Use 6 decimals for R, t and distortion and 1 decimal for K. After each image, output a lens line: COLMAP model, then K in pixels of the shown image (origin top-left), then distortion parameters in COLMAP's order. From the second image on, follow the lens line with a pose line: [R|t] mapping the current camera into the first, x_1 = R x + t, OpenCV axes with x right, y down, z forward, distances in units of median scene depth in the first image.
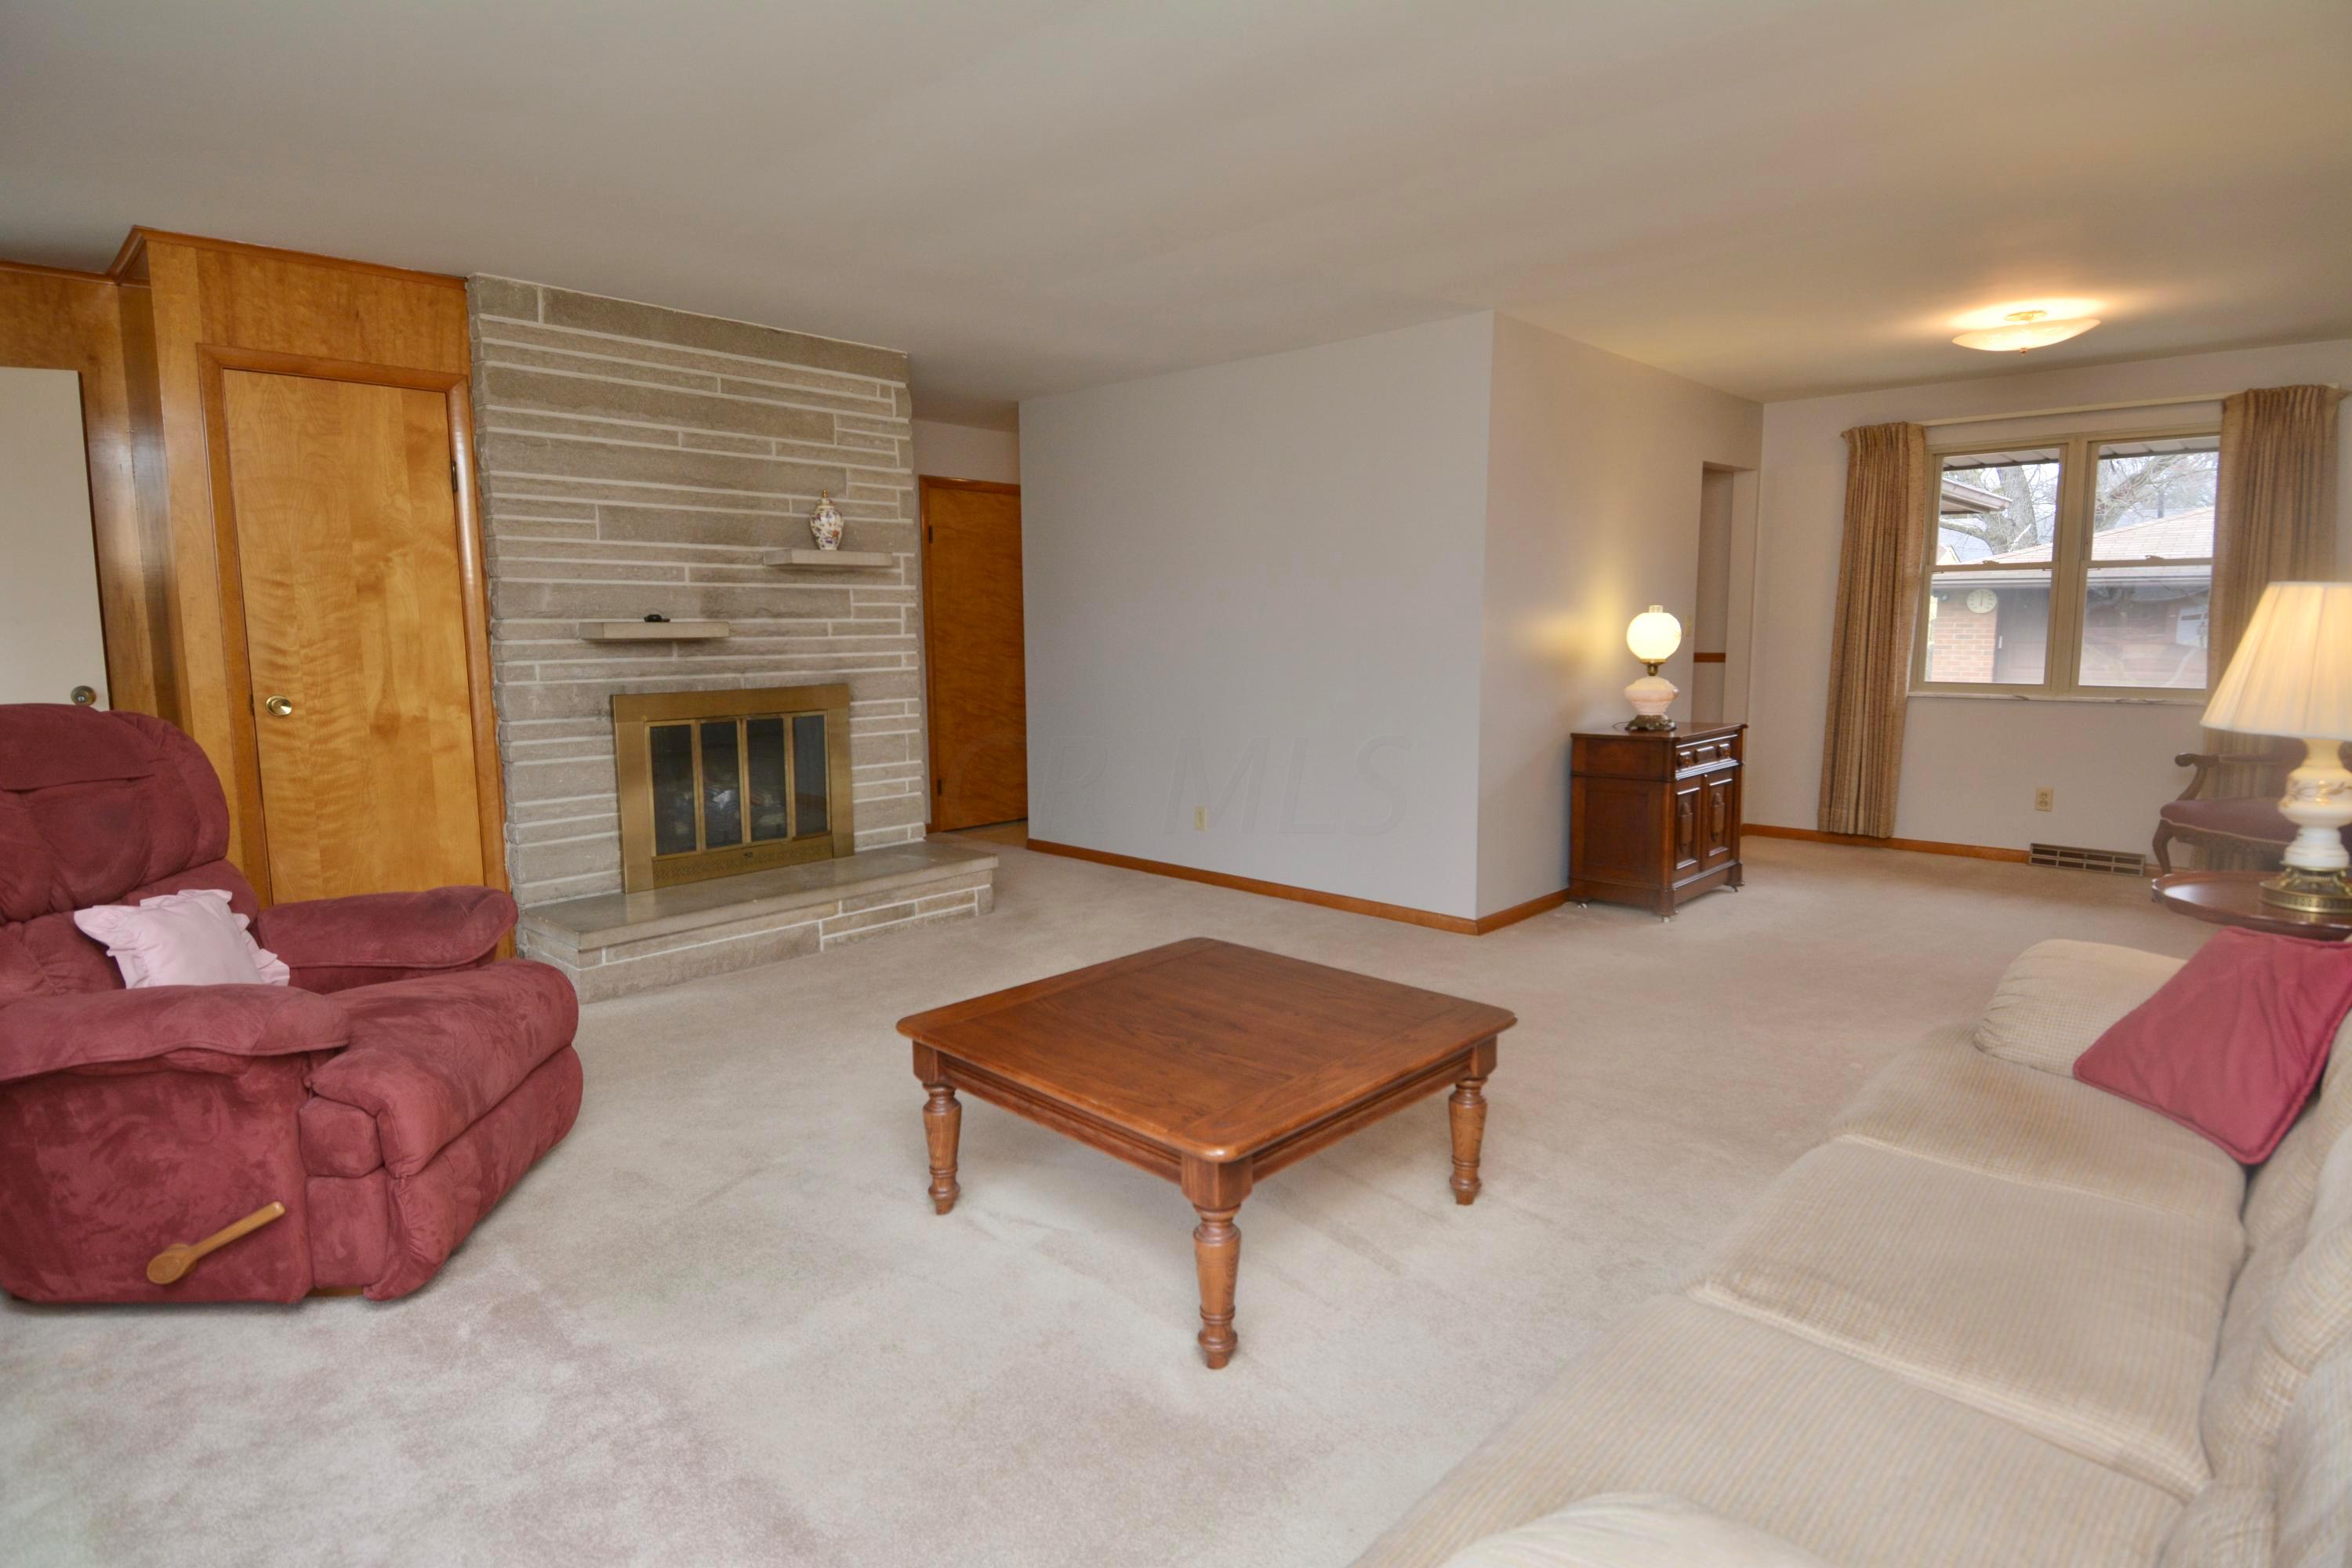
lens RADIAL K [[1229.4, 0, 1180.9], [0, 1229.4, 773.3], [0, 0, 1]] dist [0.060081, -0.058808]
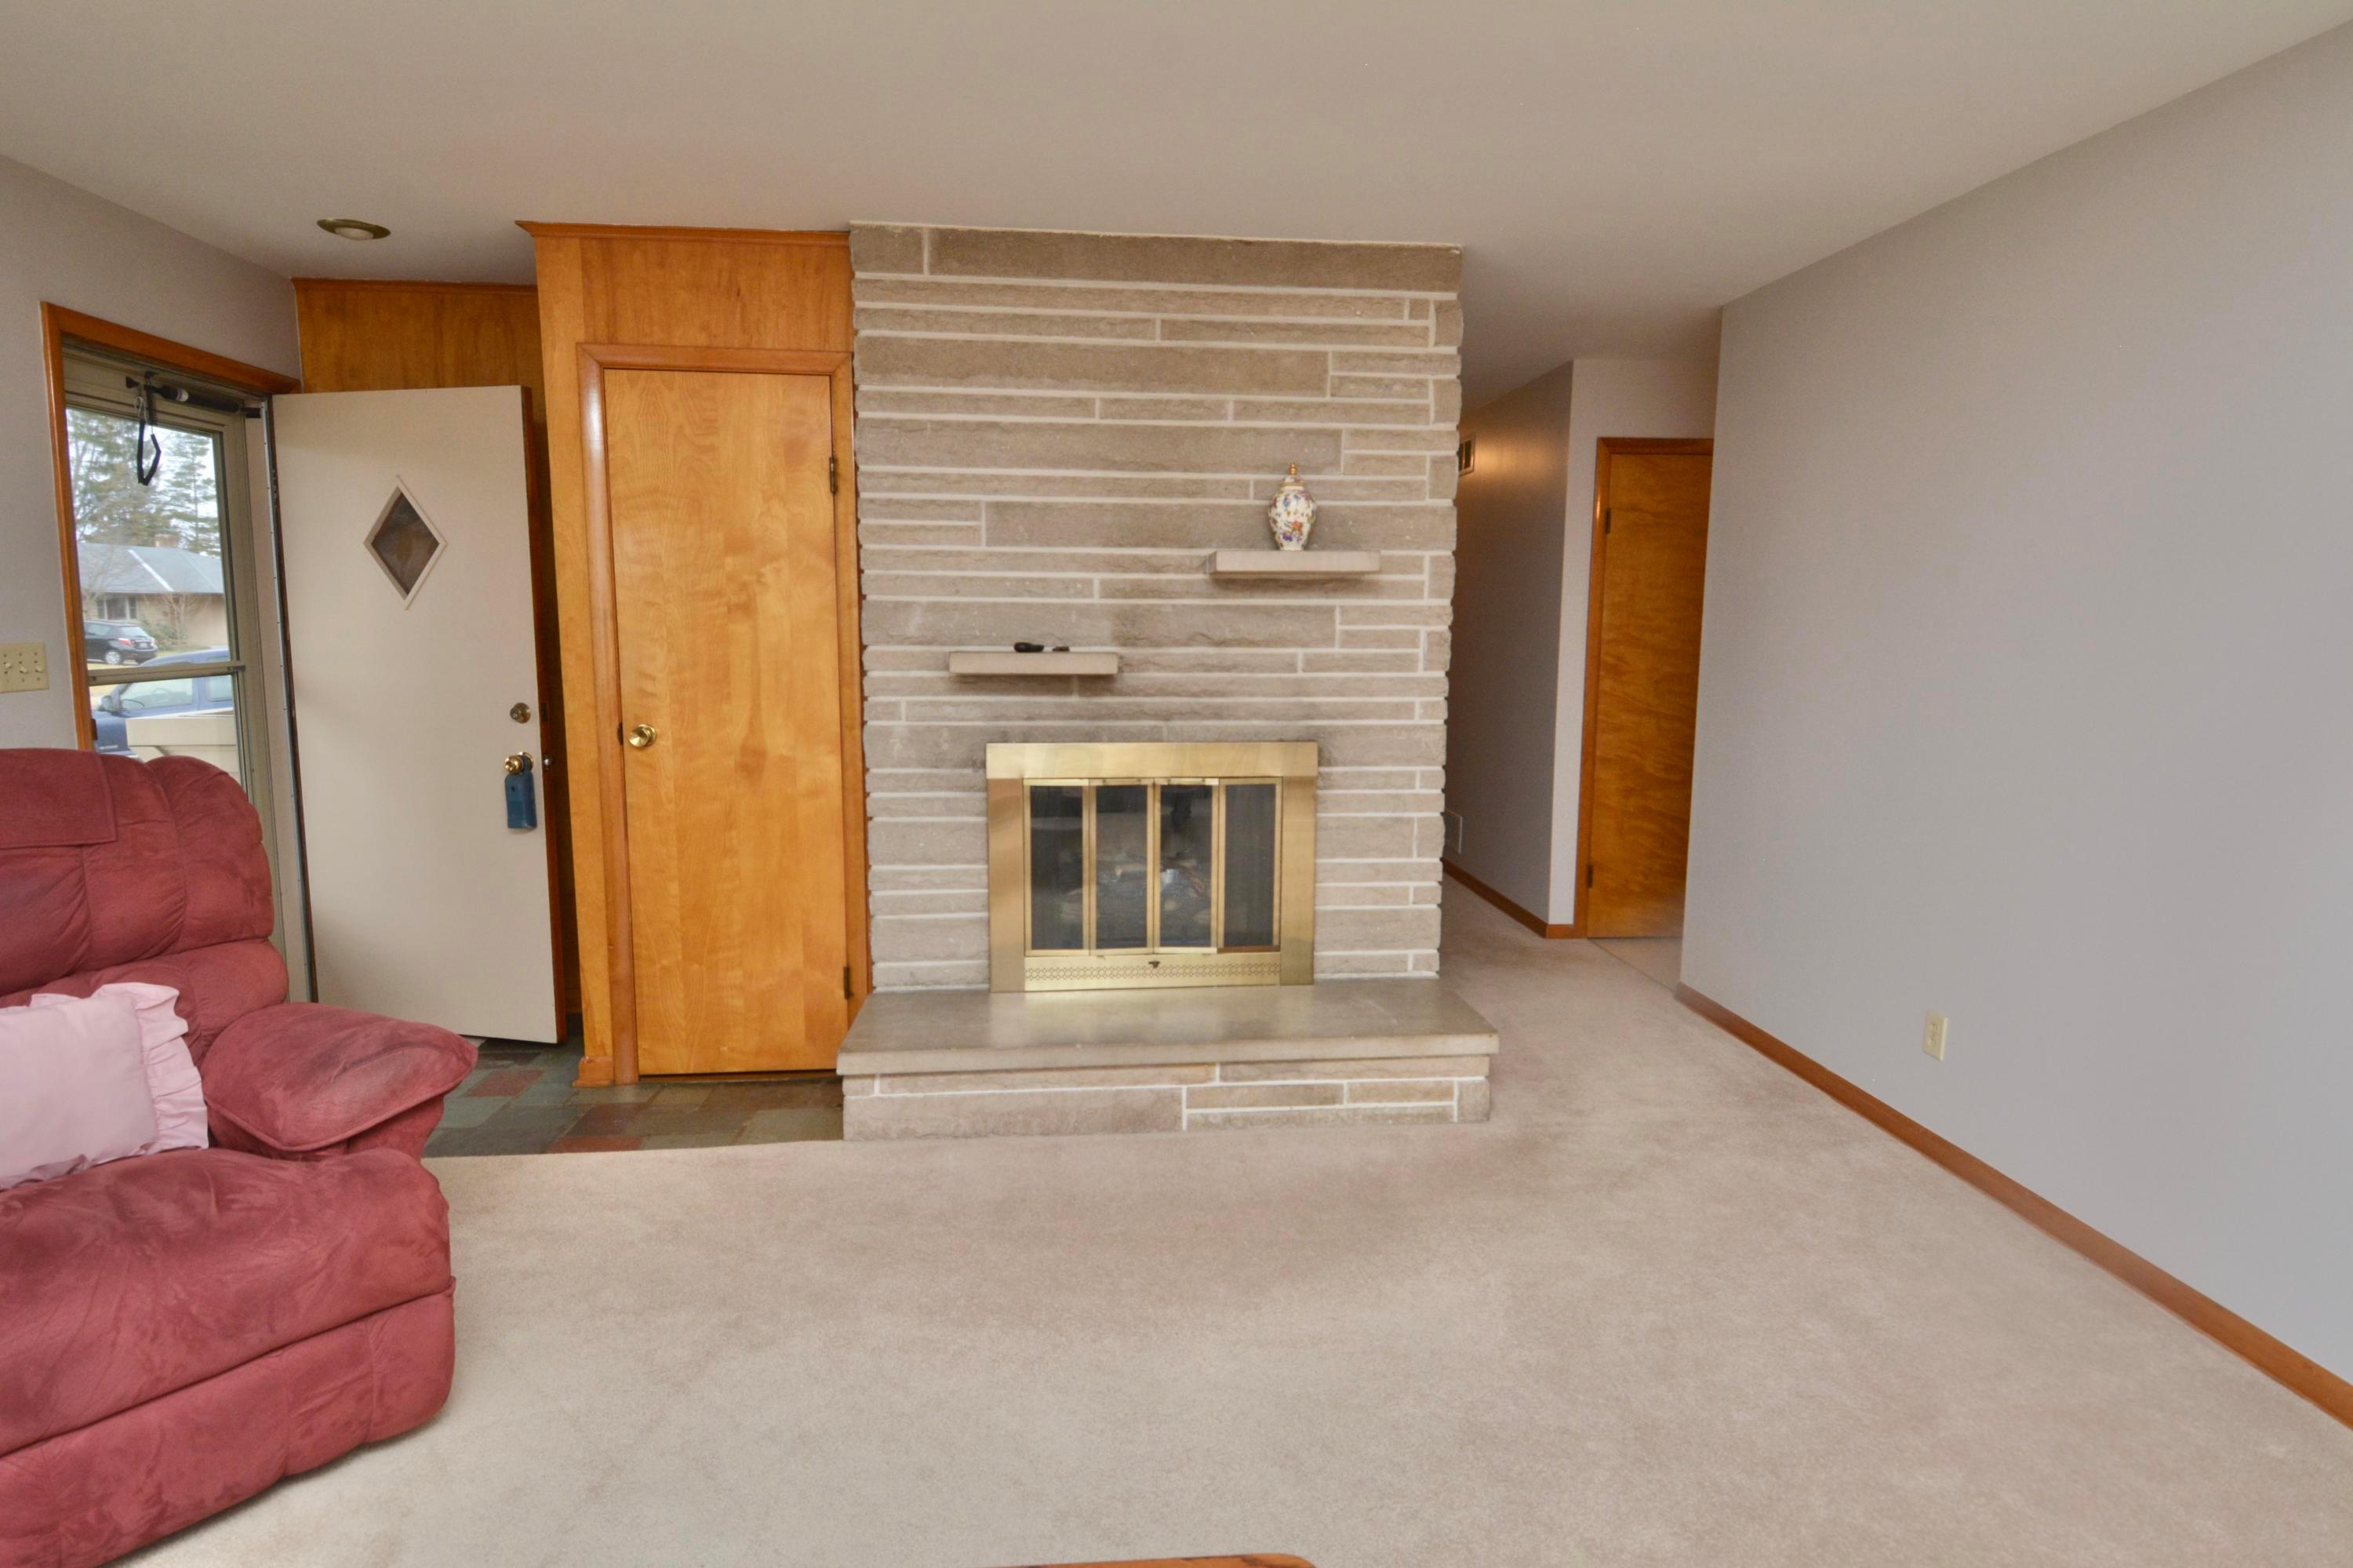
lens RADIAL K [[1230.0, 0, 1181.4], [0, 1230.0, 773.3], [0, 0, 1]] dist [0.060081, -0.058808]
pose [[0.746176, 0.096543, -0.658711, 0.150343], [-0.094705, 0.994760, 0.038515, -0.084456], [0.658978, 0.033645, 0.751409, 0.487657]]
